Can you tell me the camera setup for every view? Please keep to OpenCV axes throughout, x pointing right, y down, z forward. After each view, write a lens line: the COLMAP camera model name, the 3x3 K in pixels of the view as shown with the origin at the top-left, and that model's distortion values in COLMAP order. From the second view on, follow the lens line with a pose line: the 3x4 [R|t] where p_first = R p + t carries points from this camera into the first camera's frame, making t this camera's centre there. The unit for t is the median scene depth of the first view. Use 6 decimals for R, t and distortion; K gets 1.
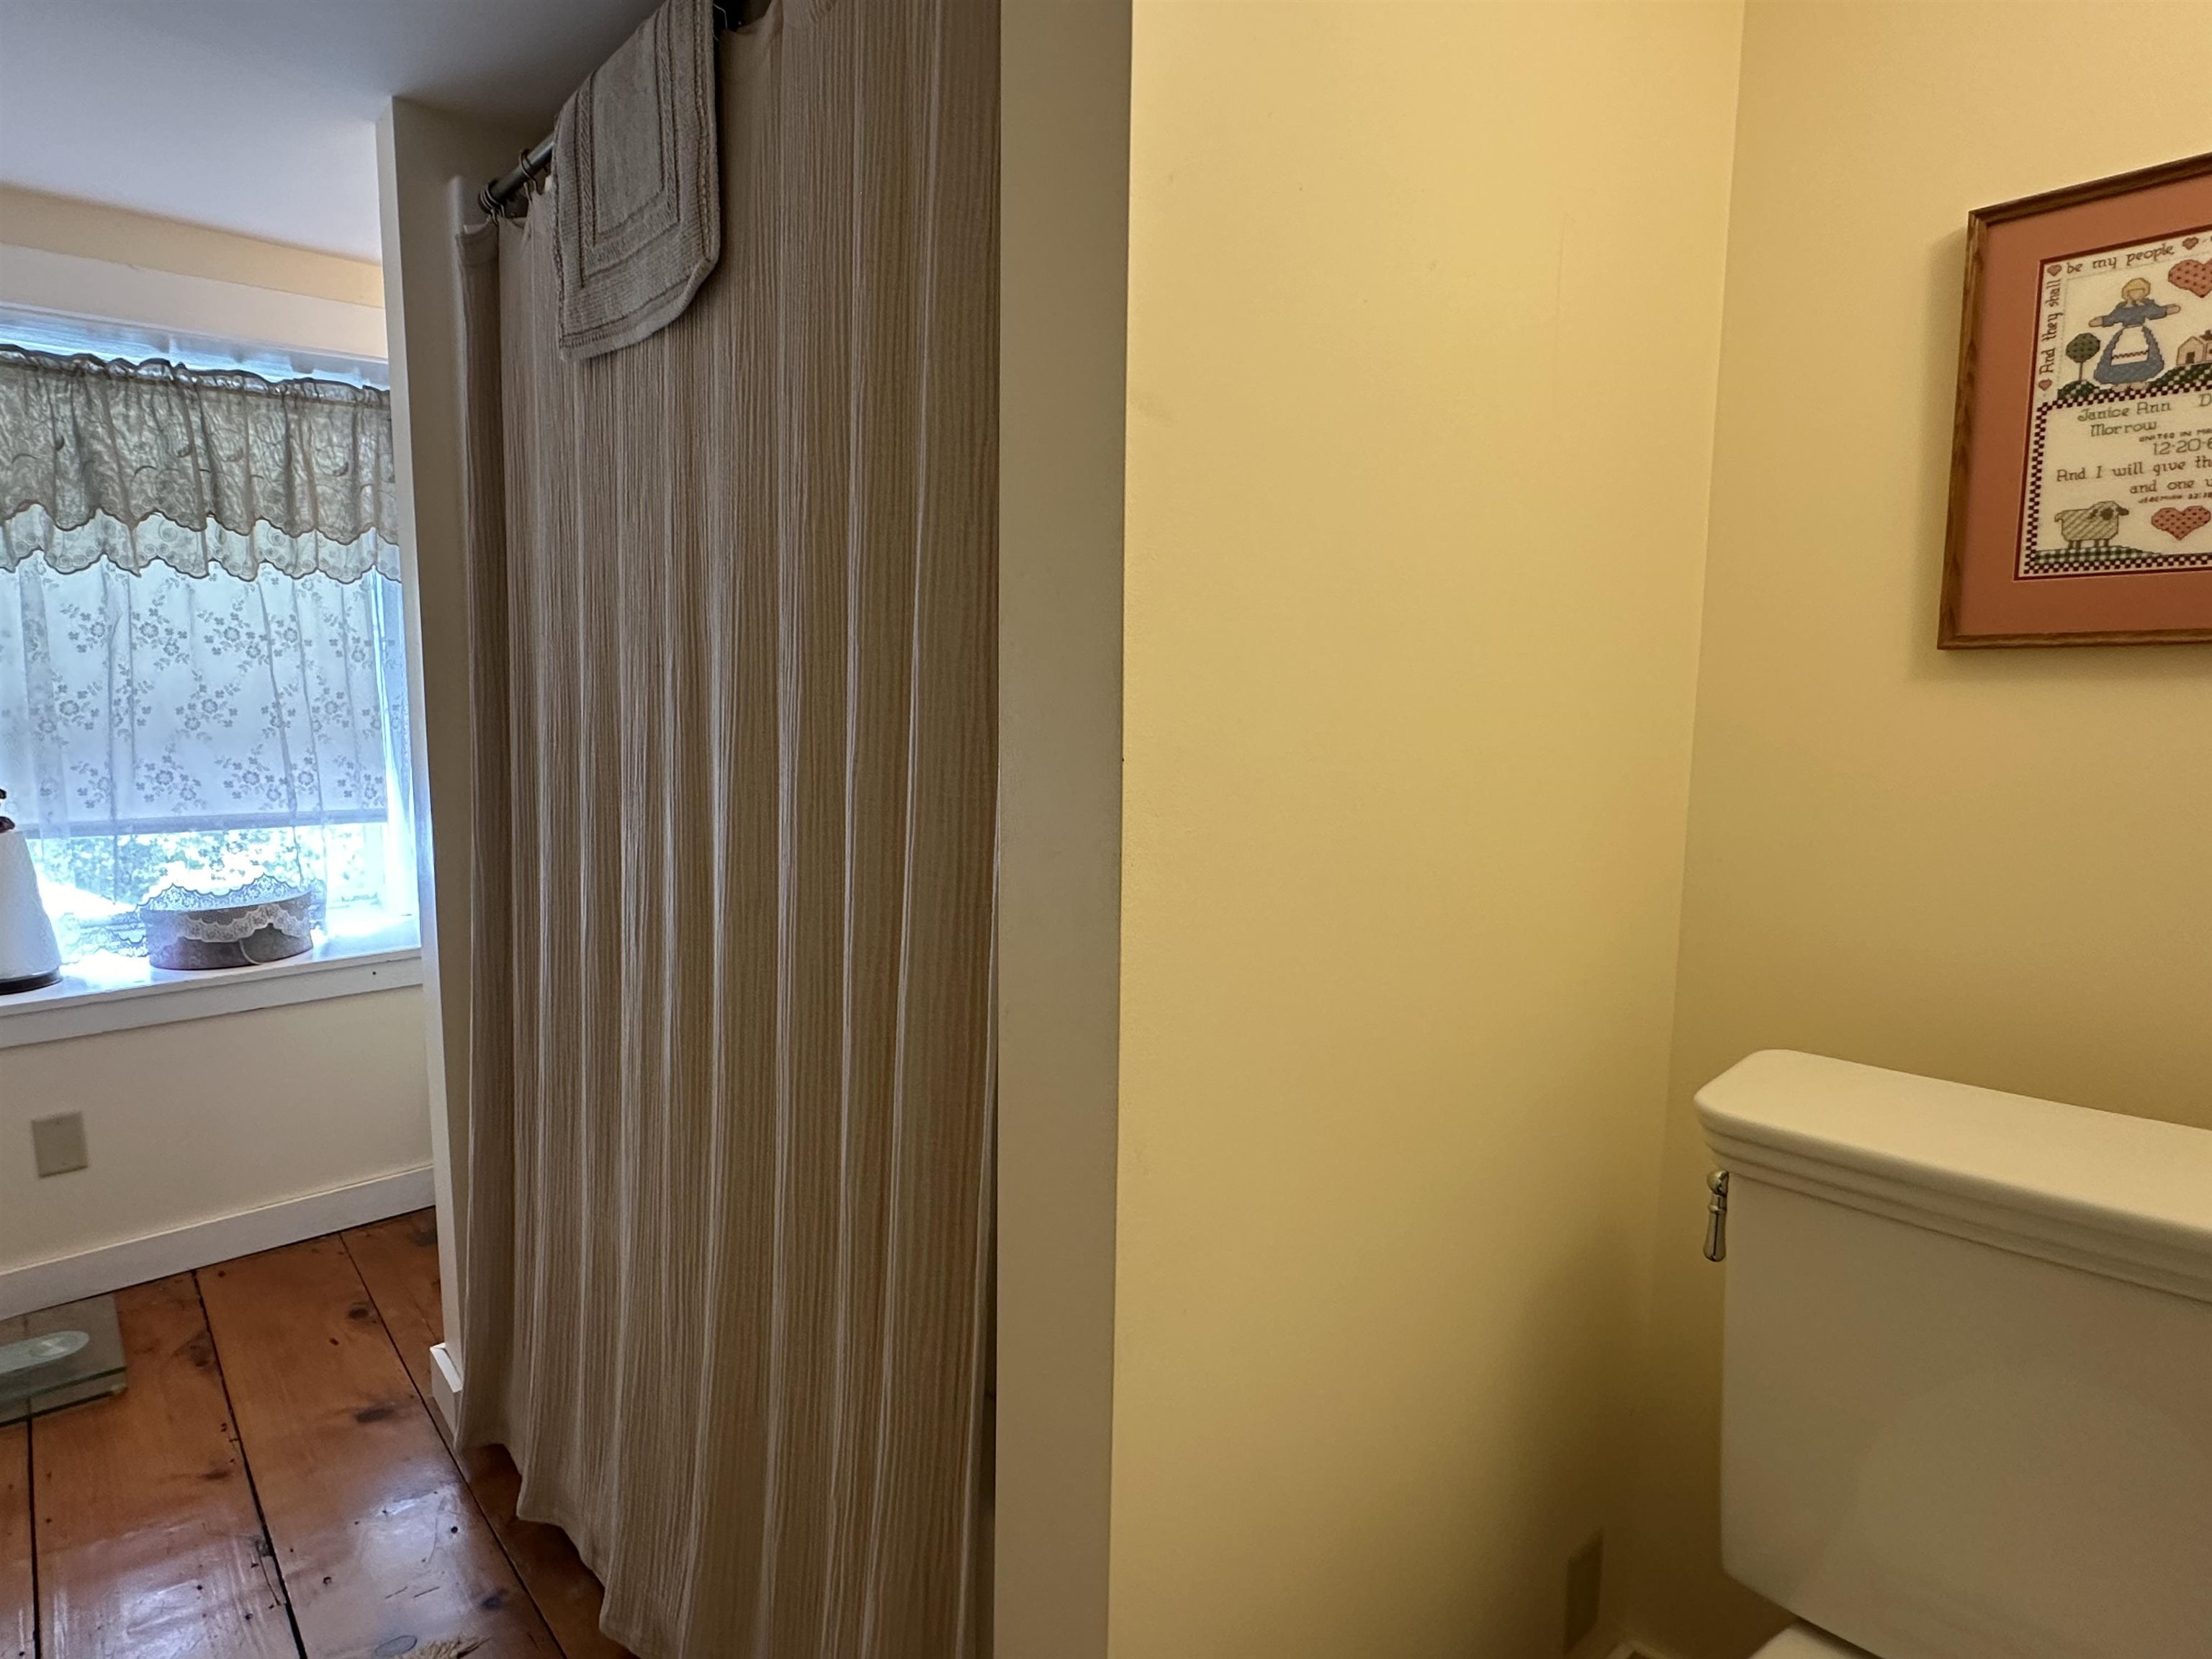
lens RADIAL K [[1261.2, 0, 1107.1], [0, 1261.2, 838.2], [0, 0, 1]] dist [0.000923, -0.001966]
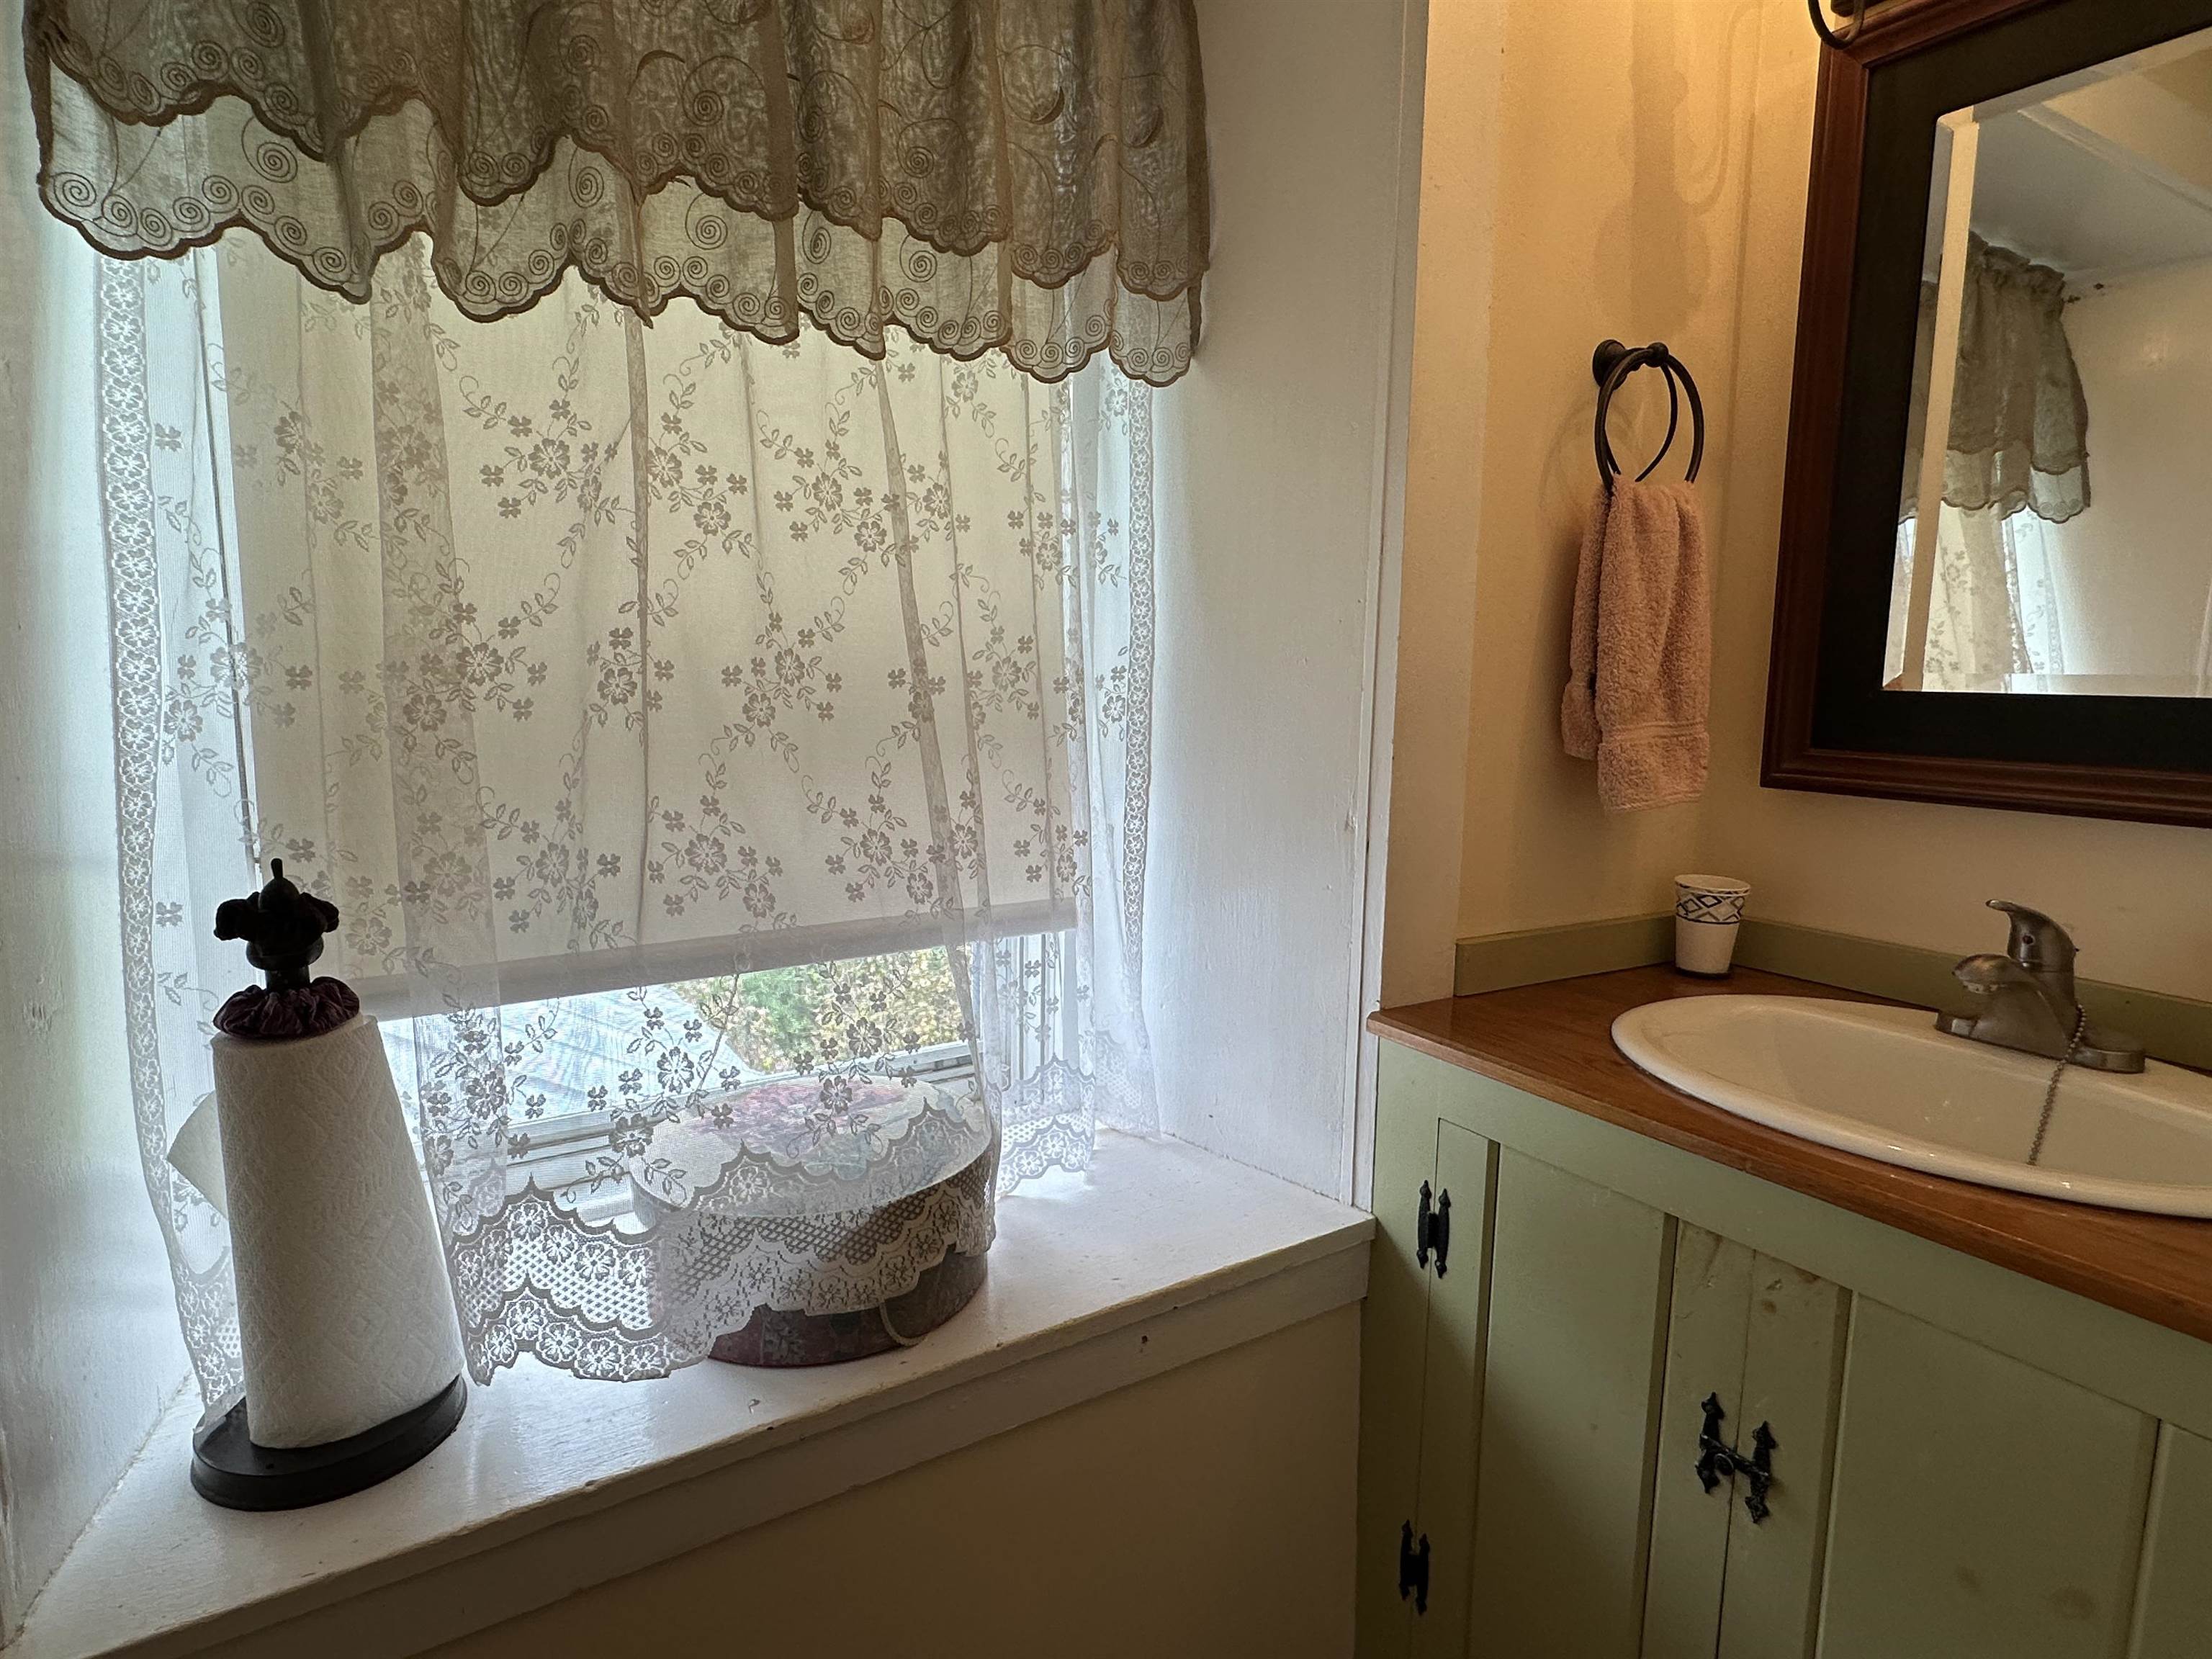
lens RADIAL K [[1261.2, 0, 1106.0], [0, 1261.2, 828.8], [0, 0, 1]] dist [0.000923, -0.001966]
pose [[0.984090, 0.019790, -0.176567, -0.548507], [-0.019293, 0.999804, 0.004527, -0.057884], [0.176622, -0.001049, 0.984278, 0.633503]]
